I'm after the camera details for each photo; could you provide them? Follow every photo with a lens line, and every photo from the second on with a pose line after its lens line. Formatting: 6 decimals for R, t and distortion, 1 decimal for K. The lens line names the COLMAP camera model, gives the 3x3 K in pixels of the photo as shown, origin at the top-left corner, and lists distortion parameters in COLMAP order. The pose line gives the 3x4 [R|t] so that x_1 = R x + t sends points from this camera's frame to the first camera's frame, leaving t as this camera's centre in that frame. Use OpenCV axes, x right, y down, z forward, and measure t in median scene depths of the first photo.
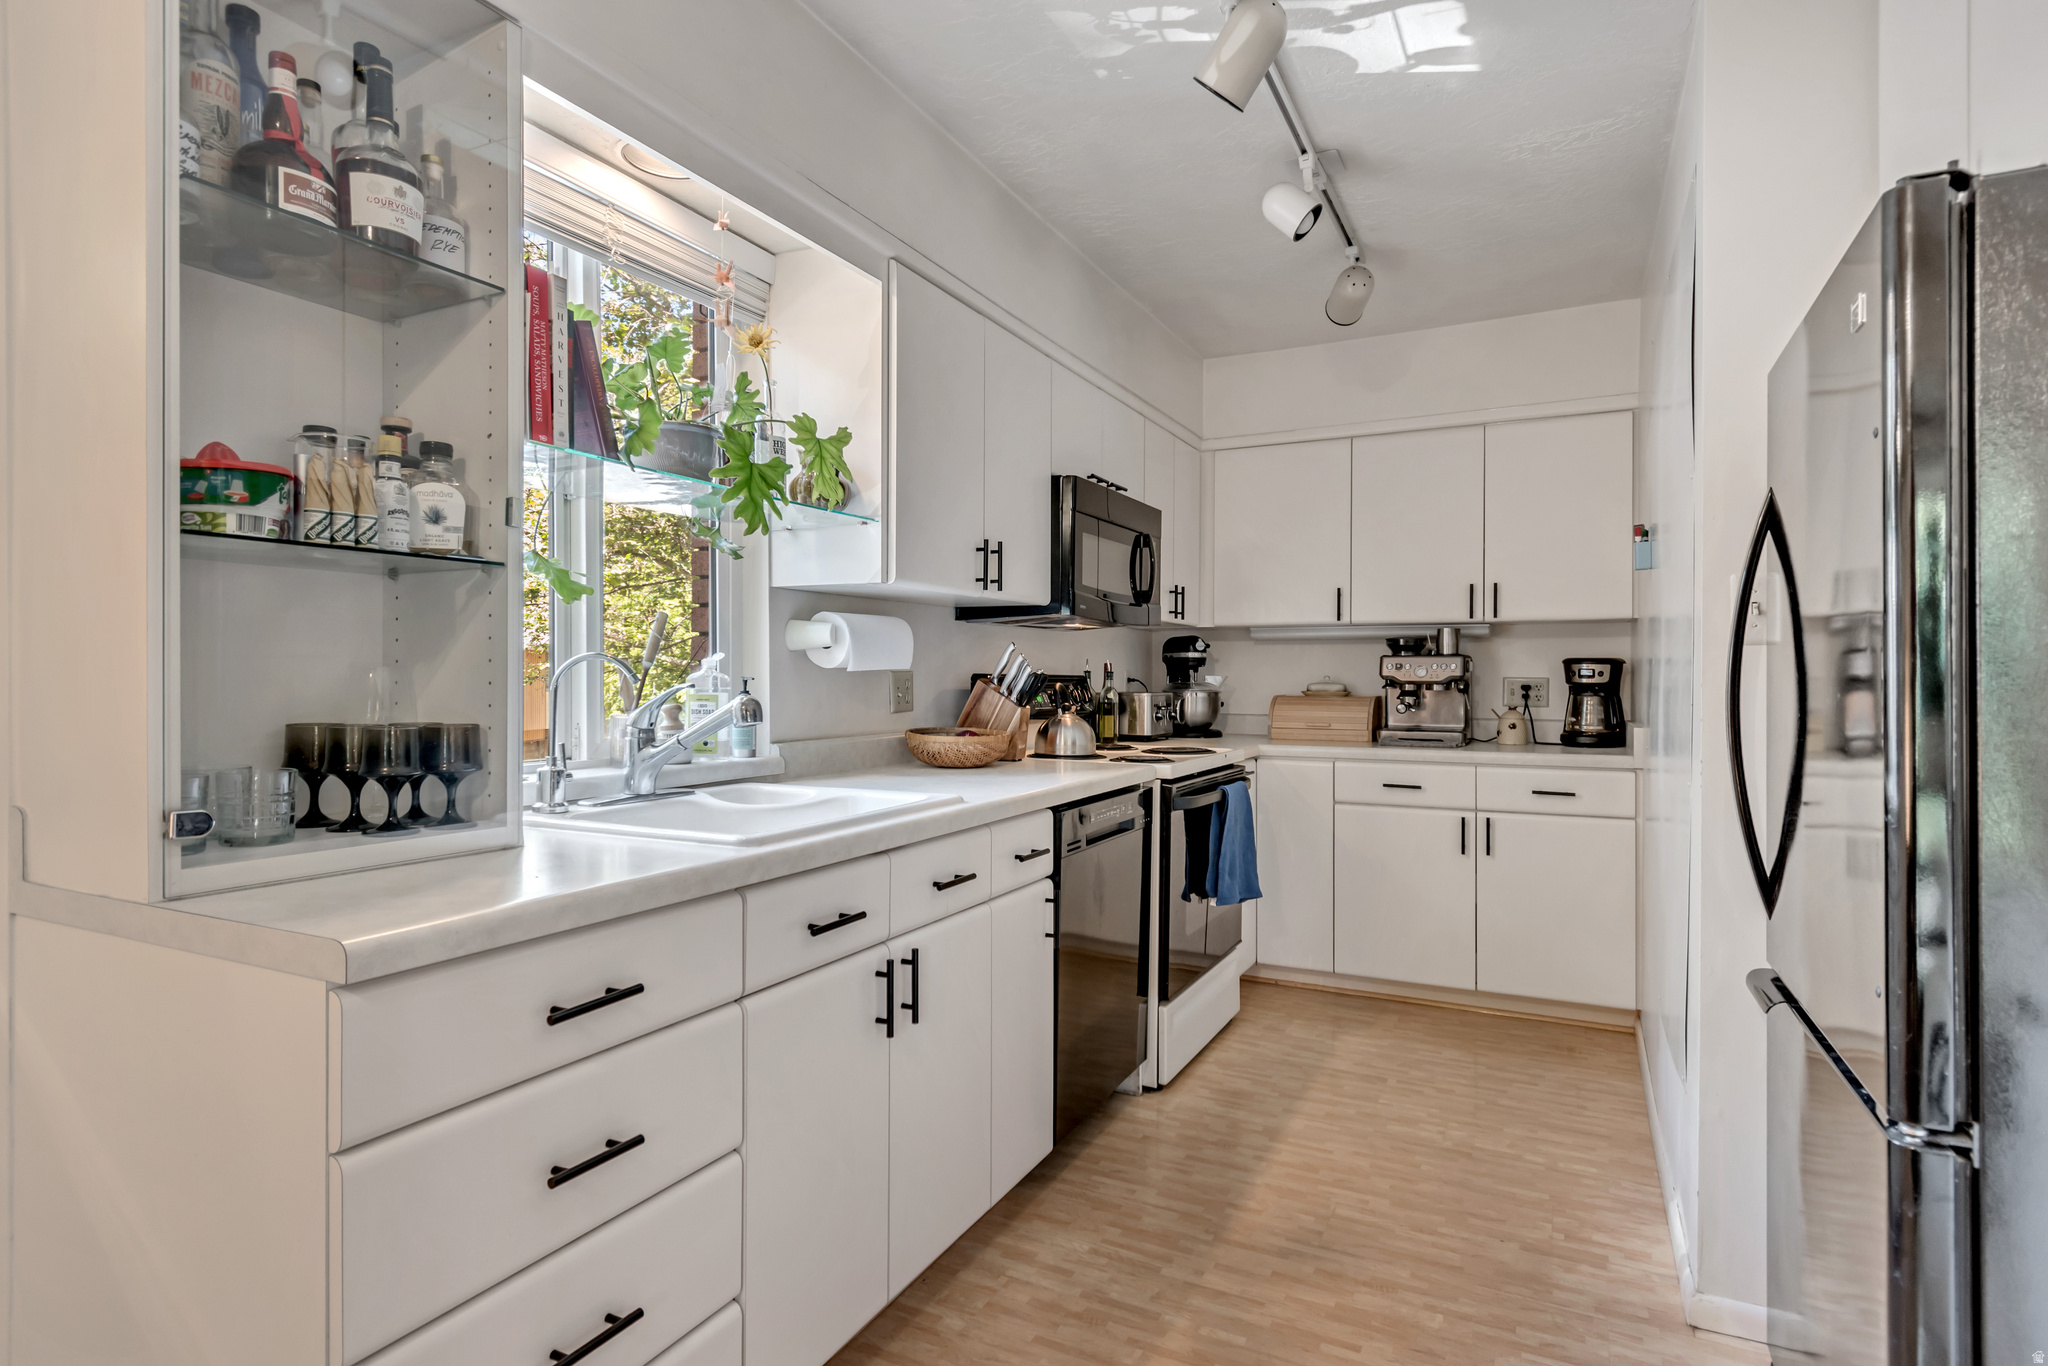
lens RADIAL K [[1069.6, 0, 1034.1], [0, 1069.6, 681.0], [0, 0, 1]] dist [0.003719, -0.001490]
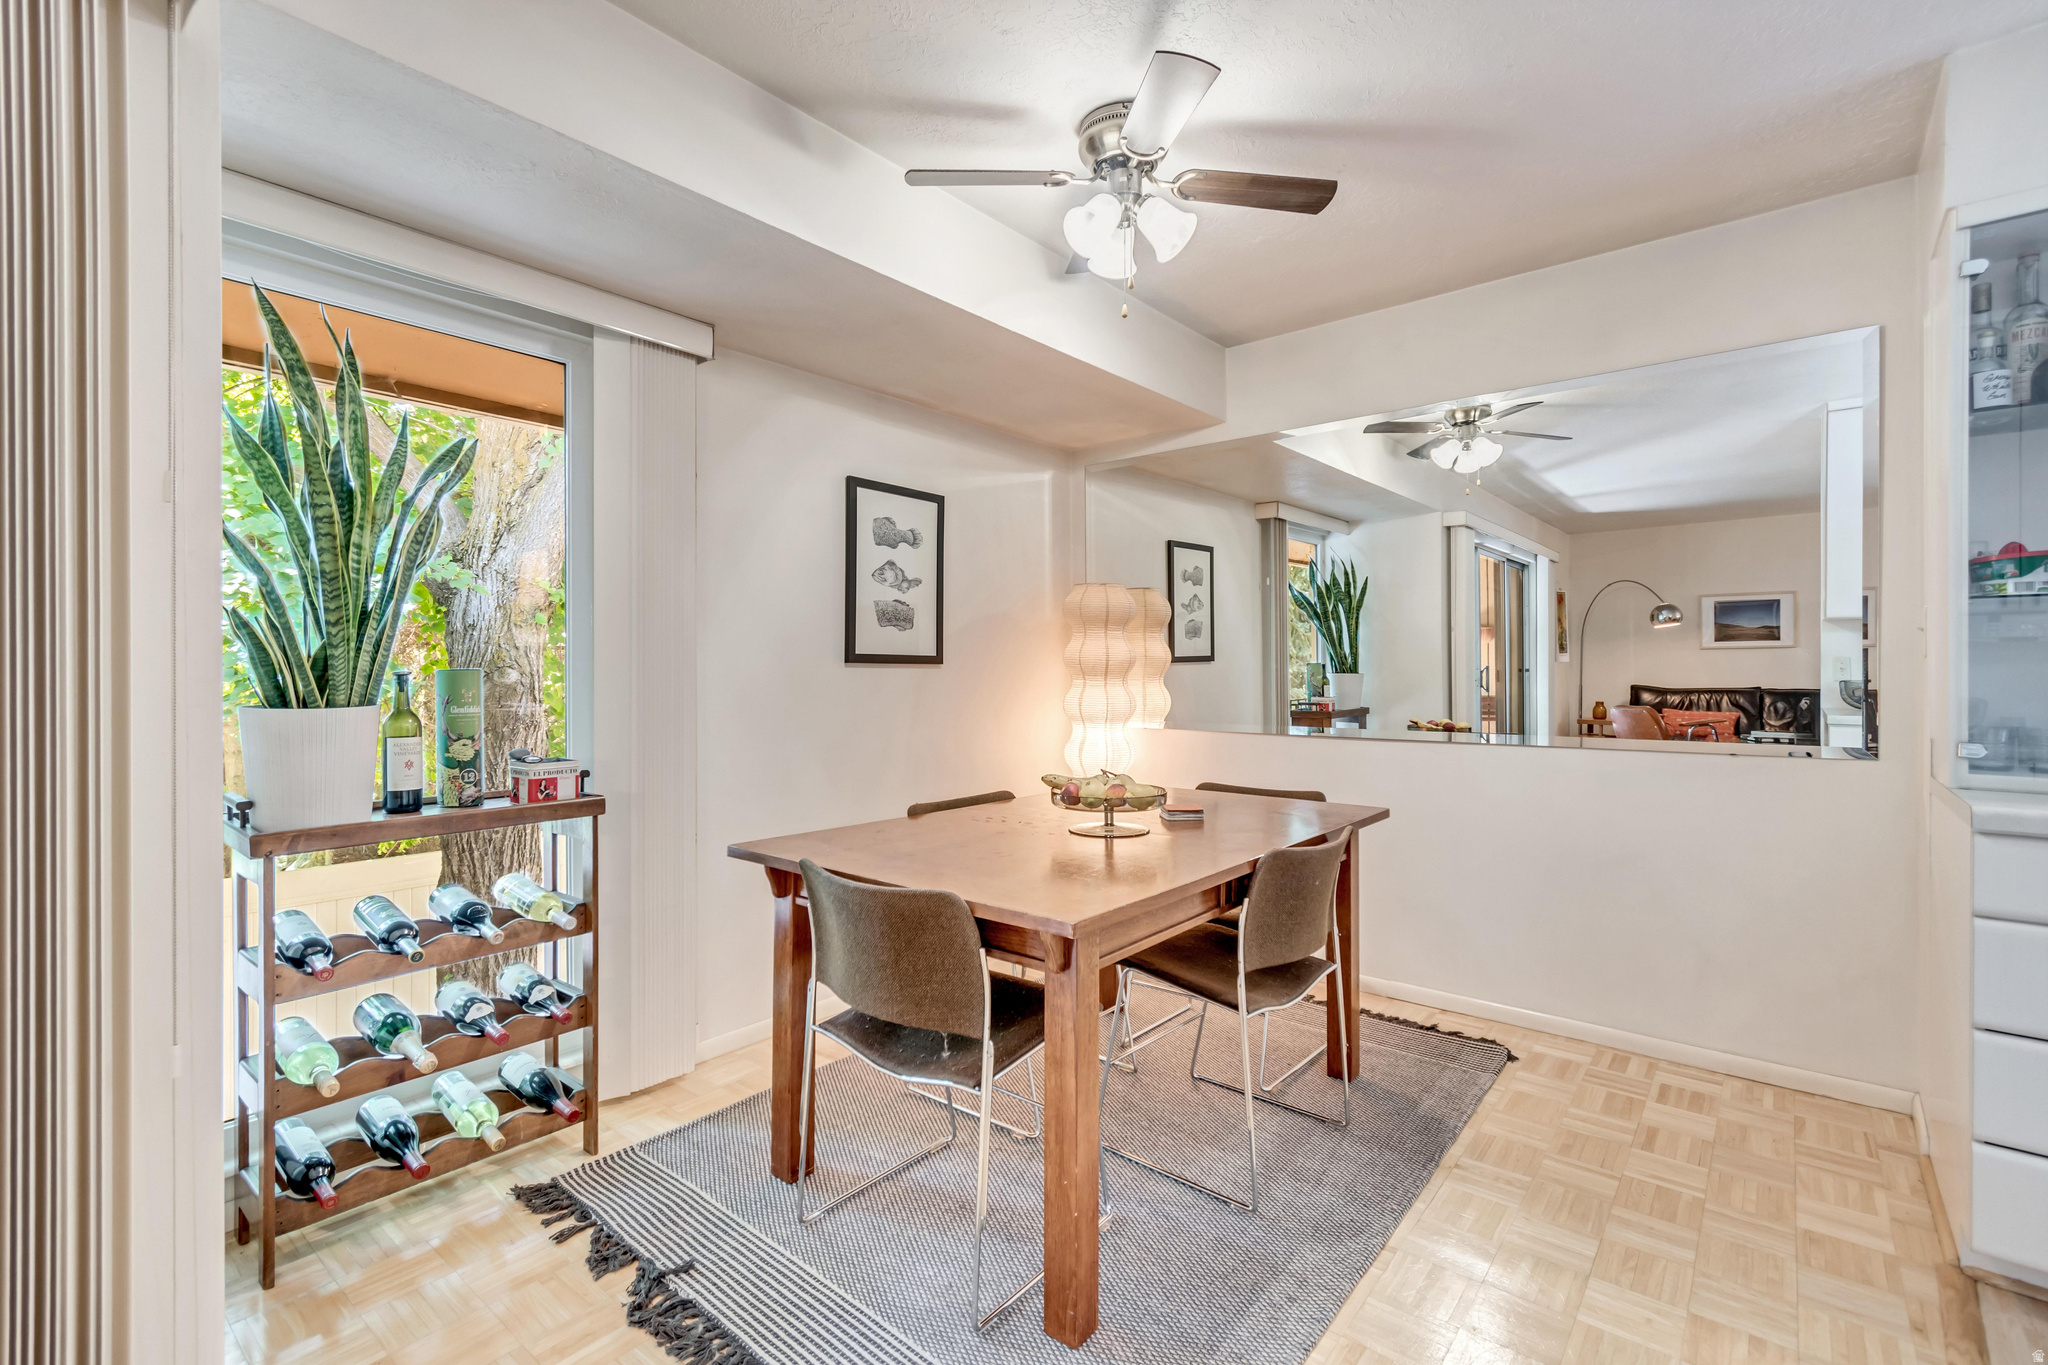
lens RADIAL K [[910.3, 0, 1014.3], [0, 910.3, 677.0], [0, 0, 1]] dist [-0.003143, -0.000661]
pose [[-0.245144, 0.003728, -0.969480, 0.787709], [-0.005226, 0.999973, 0.005167, 0.002067], [0.969473, 0.006333, -0.245118, -0.172171]]
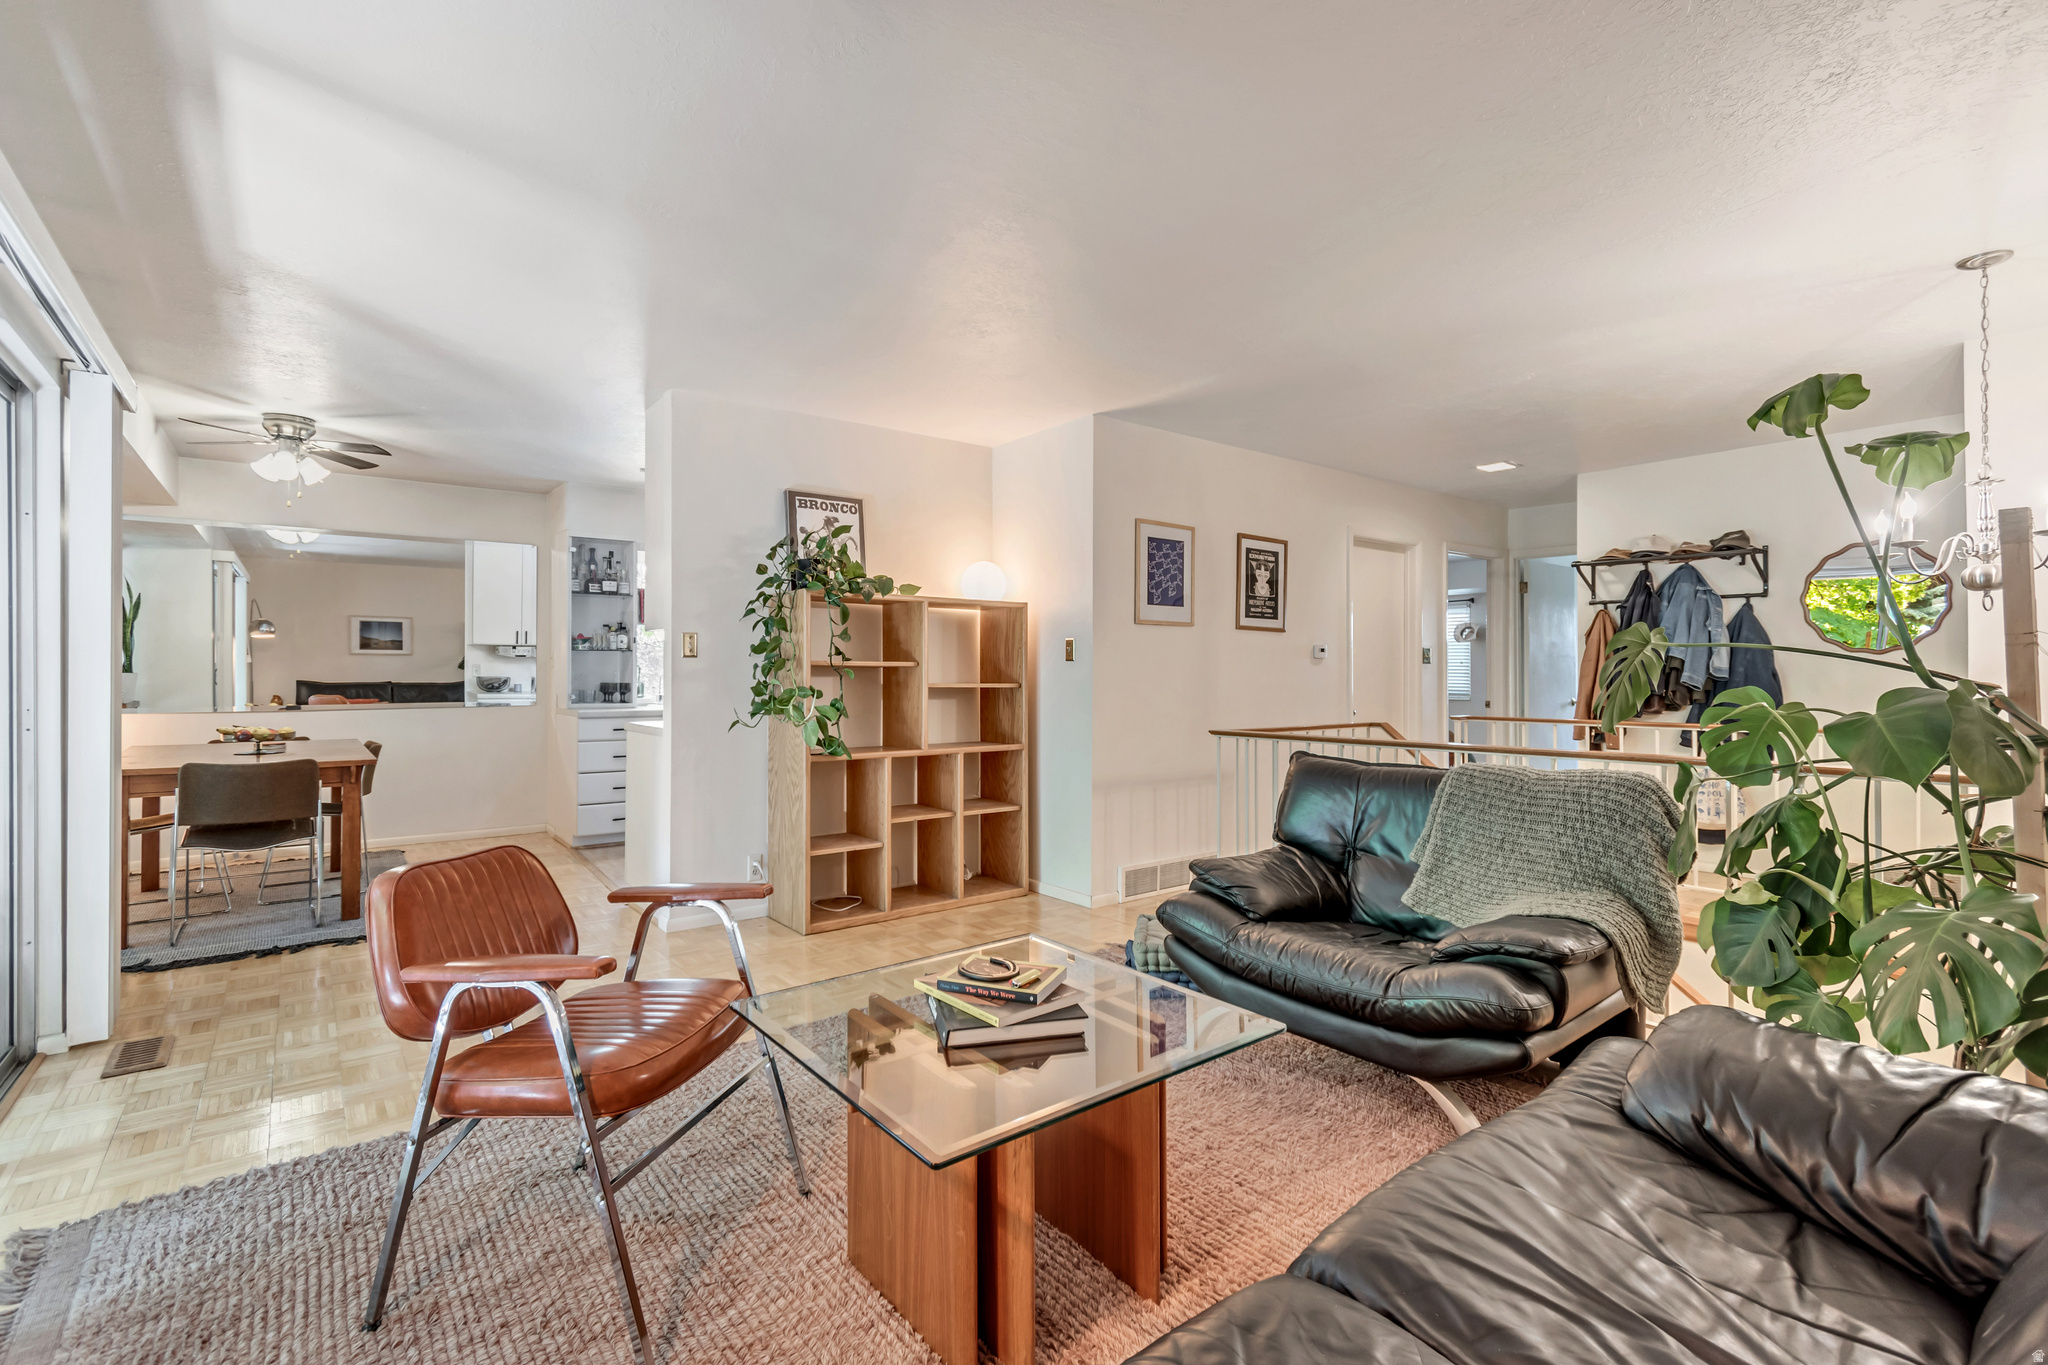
lens RADIAL K [[910.3, 0, 1025.2], [0, 910.3, 673.4], [0, 0, 1]] dist [-0.003143, -0.000661]
pose [[0.906250, 0.002770, -0.422732, 2.530778], [-0.004445, 0.999986, -0.002978, -0.000285], [0.422718, 0.004578, 0.906250, -1.770470]]
